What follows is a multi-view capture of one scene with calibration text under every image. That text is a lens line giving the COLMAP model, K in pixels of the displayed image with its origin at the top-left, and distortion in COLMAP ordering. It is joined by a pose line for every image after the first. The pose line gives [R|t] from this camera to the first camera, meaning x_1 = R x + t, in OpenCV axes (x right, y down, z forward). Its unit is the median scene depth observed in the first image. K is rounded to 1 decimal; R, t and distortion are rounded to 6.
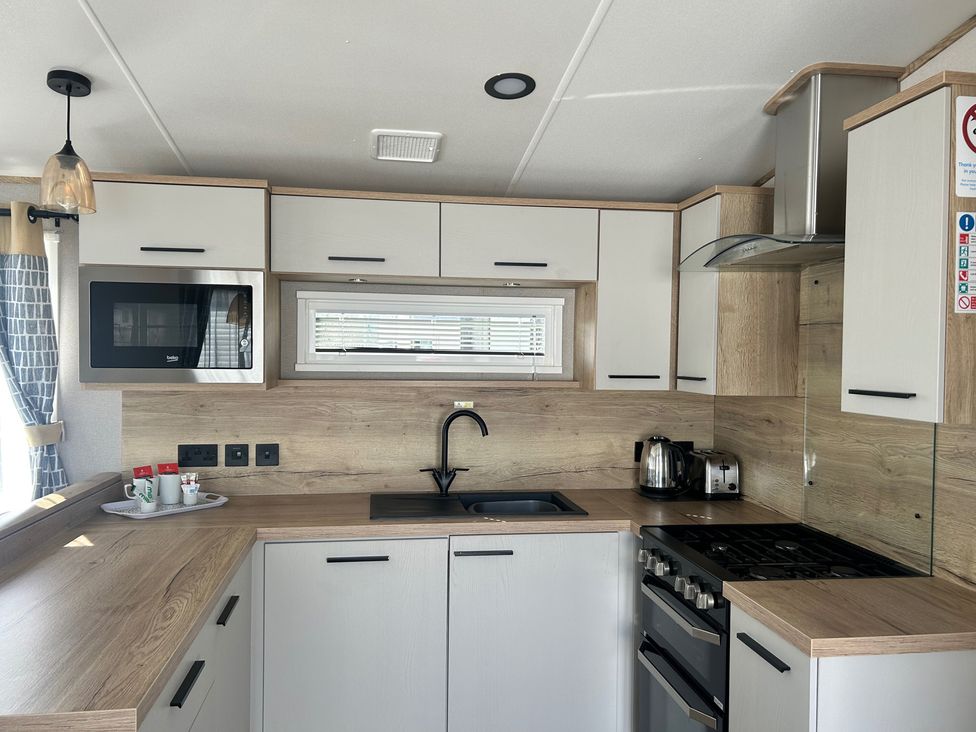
lens RADIAL K [[728.6, 0, 488.0], [0, 728.6, 366.0], [0, 0, 1]] dist [0.002732, -0.003274]
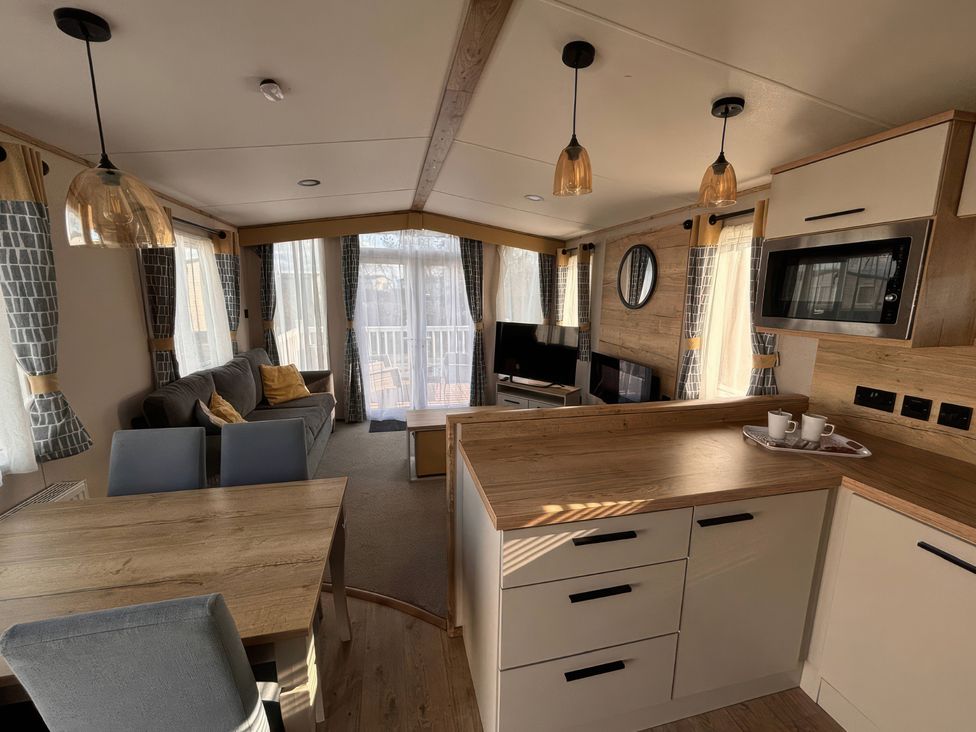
lens RADIAL K [[406.0, 0, 488.0], [0, 406.0, 366.0], [0, 0, 1]] dist [-0.001026, -0.000420]
pose [[0.081362, 0.164733, -0.982977, 0.188585], [-0.019832, 0.986319, 0.163652, -0.020792], [0.996487, 0.006179, 0.083516, 0.418871]]
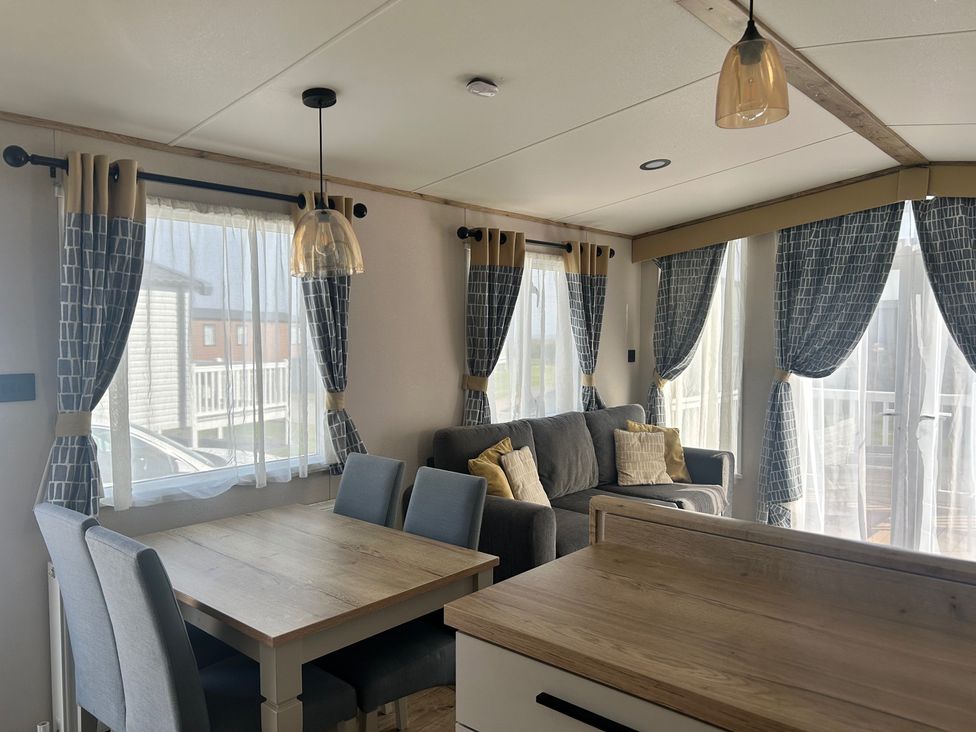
lens RADIAL K [[728.6, 0, 488.0], [0, 728.6, 366.0], [0, 0, 1]] dist [0.002732, -0.003274]
pose [[-0.766823, 0.018816, -0.641583, 0.115929], [-0.013700, 0.998863, 0.045669, 0.000045], [0.641713, 0.043809, -0.765693, 0.890757]]
